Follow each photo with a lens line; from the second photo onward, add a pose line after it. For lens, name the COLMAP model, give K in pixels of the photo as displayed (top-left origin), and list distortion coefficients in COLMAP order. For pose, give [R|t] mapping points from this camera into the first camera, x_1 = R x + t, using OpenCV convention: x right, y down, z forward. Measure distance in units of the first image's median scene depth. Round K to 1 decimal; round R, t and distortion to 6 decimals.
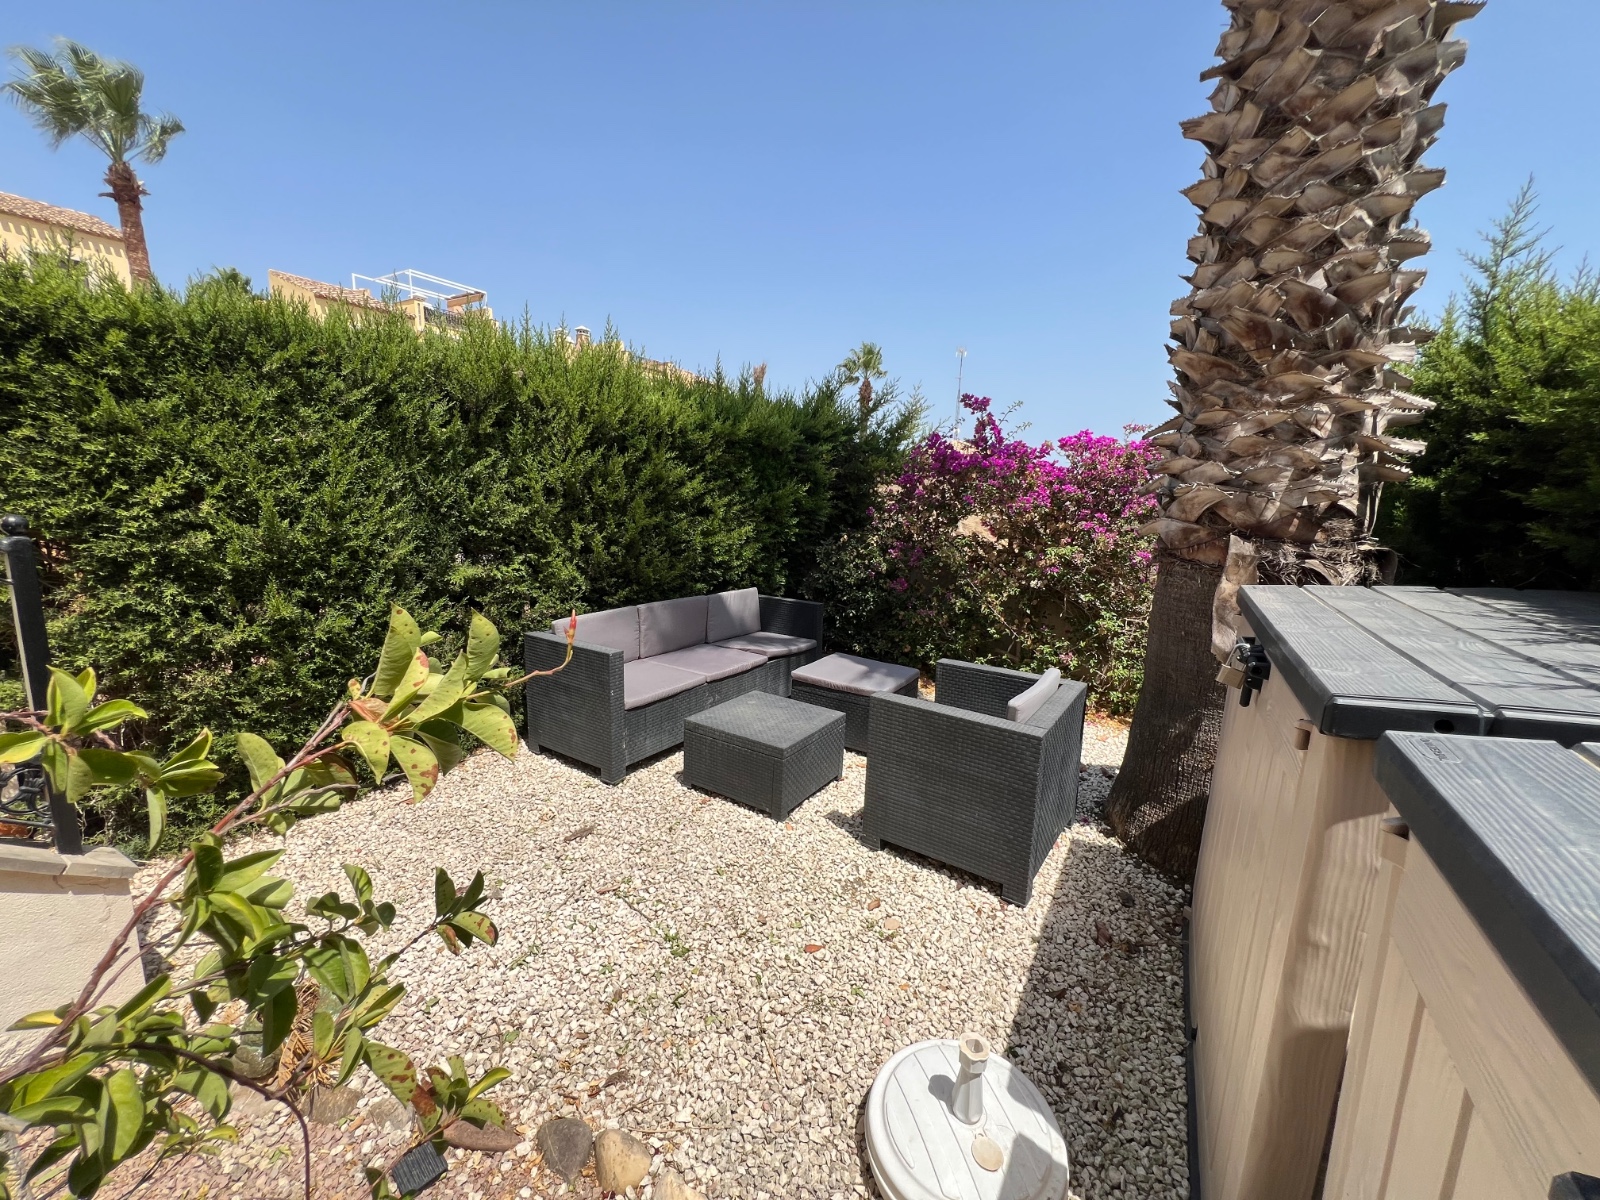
lens RADIAL K [[640.3, 0, 797.0], [0, 640.3, 598.1], [0, 0, 1]] dist [-0.003130, 0.000442]
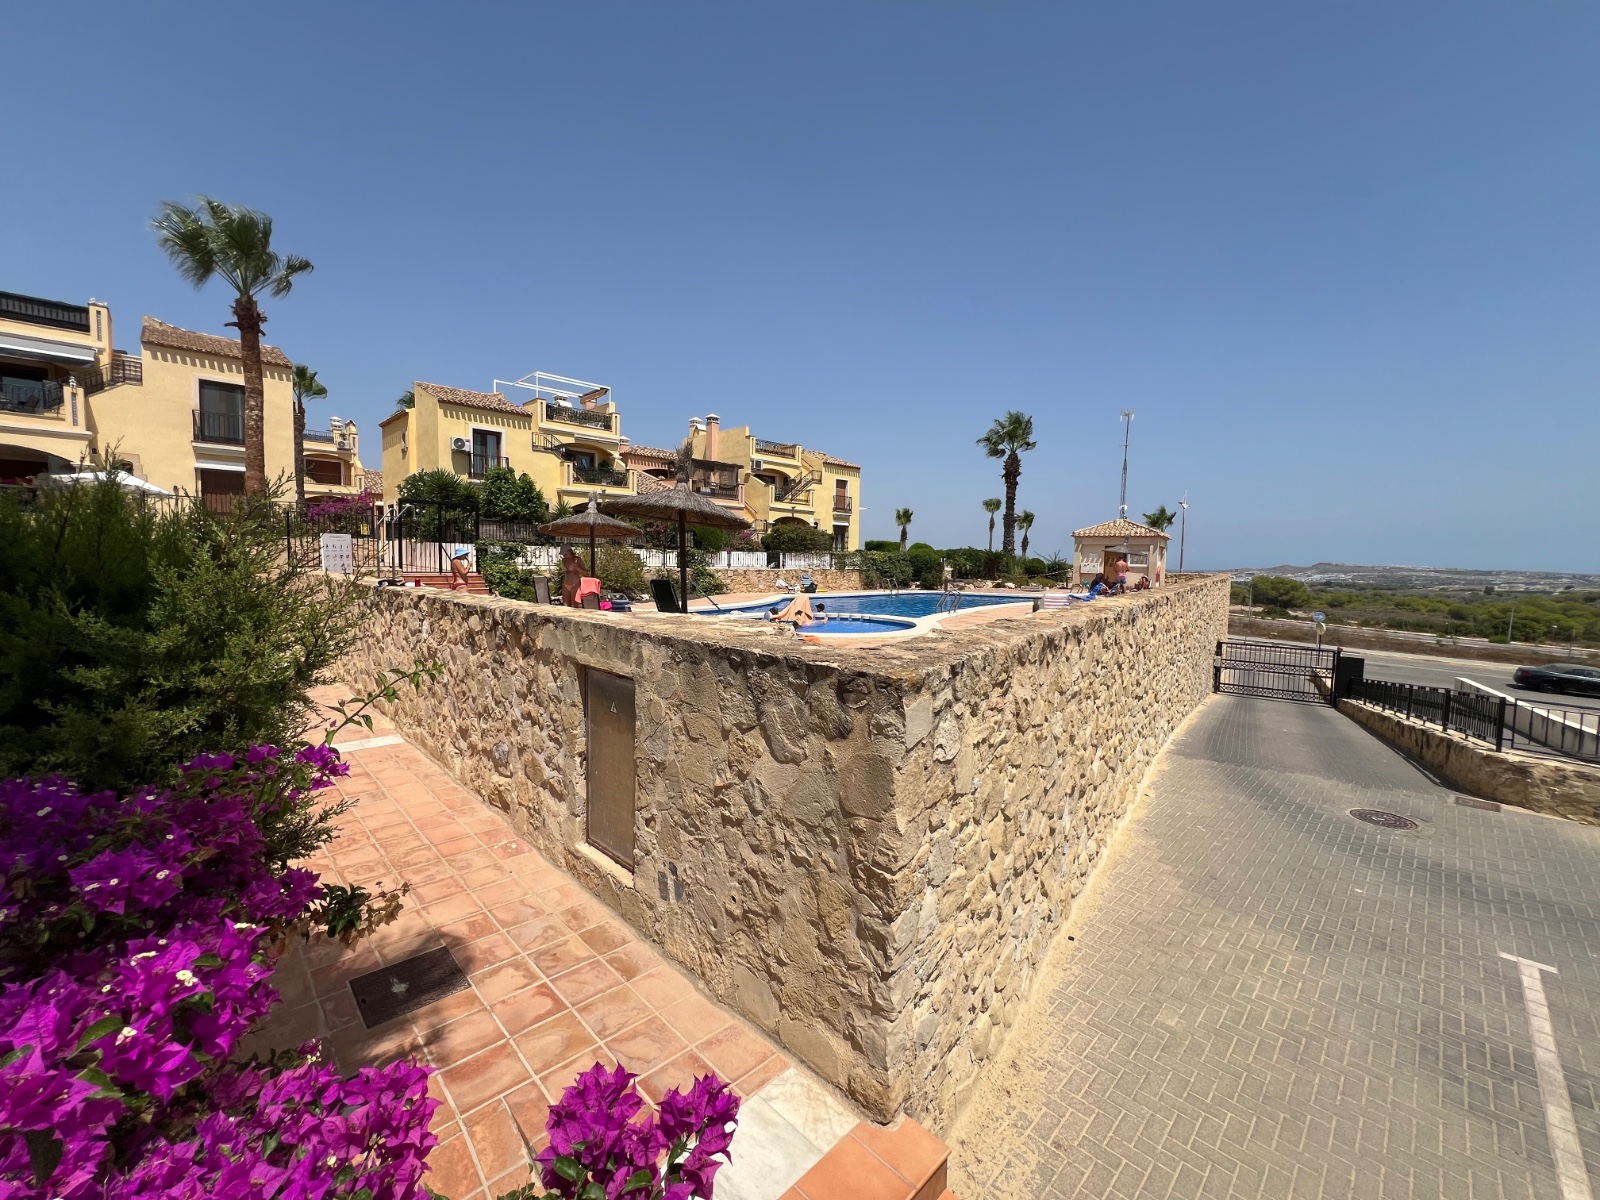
lens RADIAL K [[640.3, 0, 797.0], [0, 640.3, 598.1], [0, 0, 1]] dist [-0.003130, 0.000442]
pose [[0.961320, 0.015467, -0.275000, 1.237356], [-0.046620, 0.993154, -0.107109, -0.635643], [0.271460, 0.115787, 0.955459, 1.902421]]
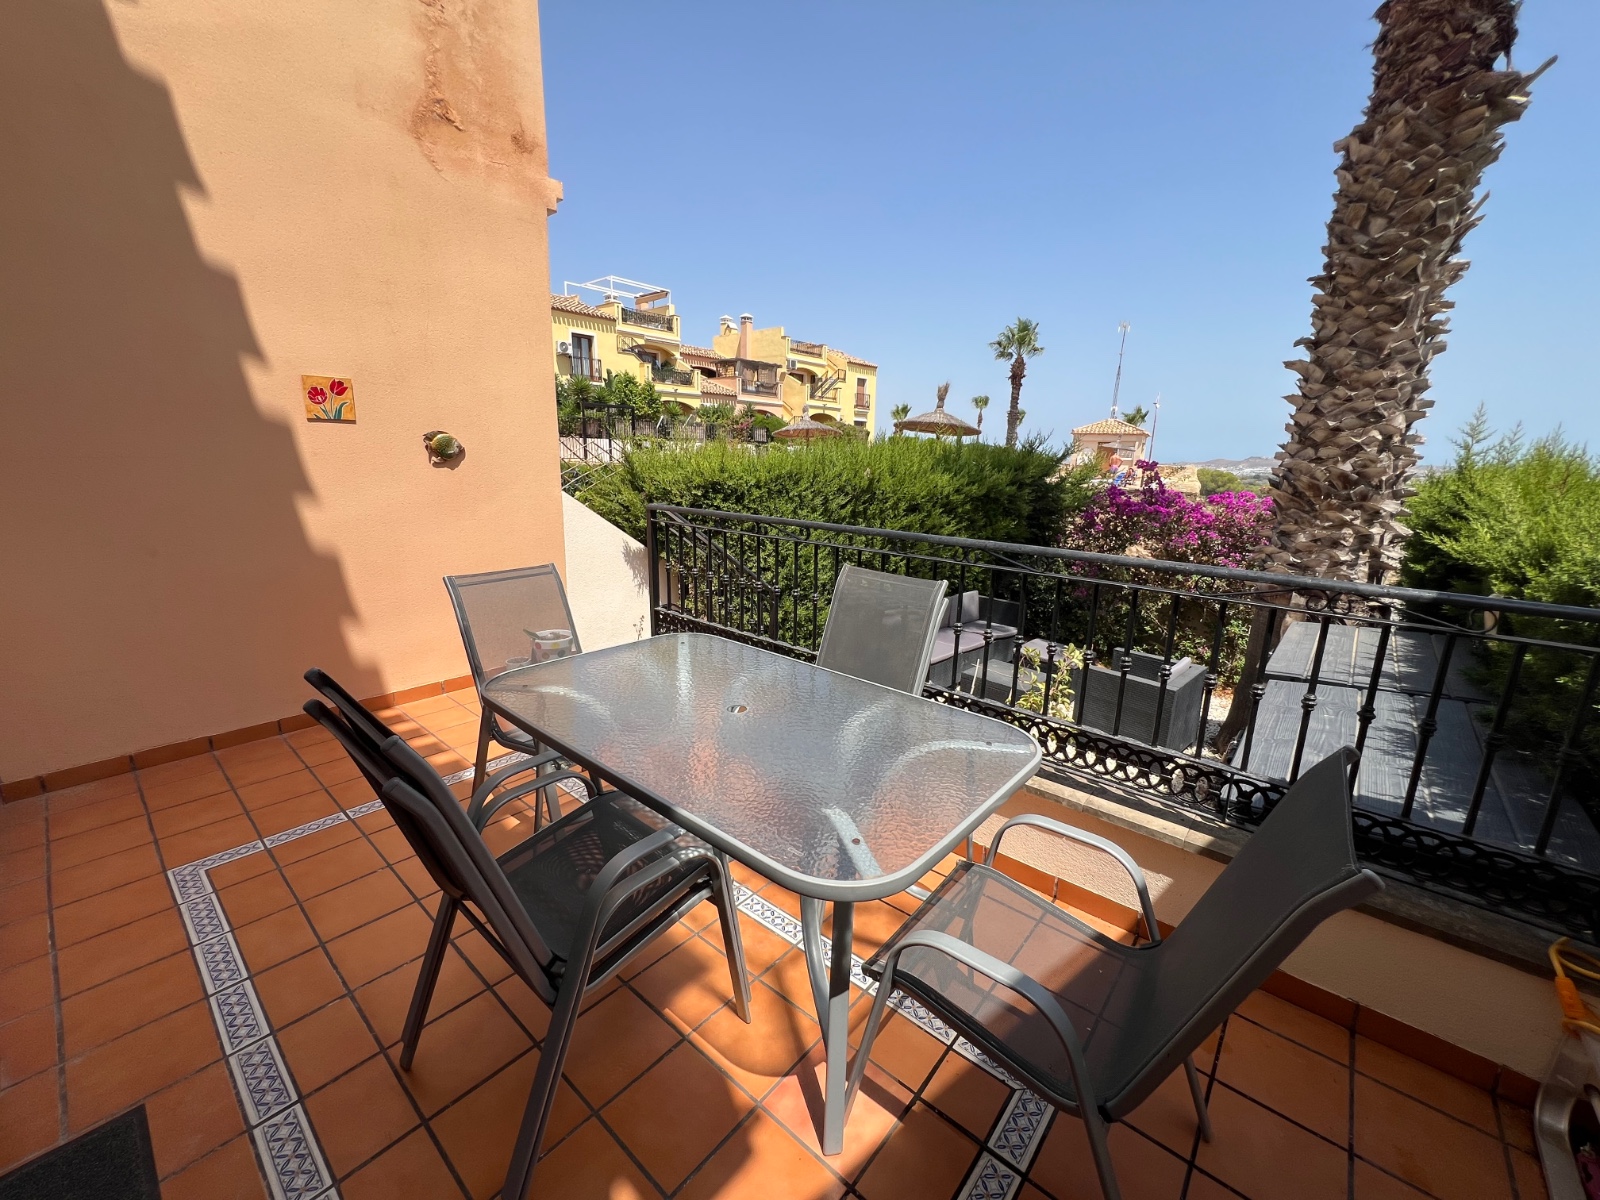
lens RADIAL K [[644.2, 0, 796.4], [0, 644.2, 598.0], [0, 0, 1]] dist [-0.002534, 0.000337]
pose [[0.980031, 0.045968, -0.193457, -0.384801], [-0.036364, 0.997937, 0.052908, -0.130075], [0.195490, -0.044817, 0.979681, -1.134372]]
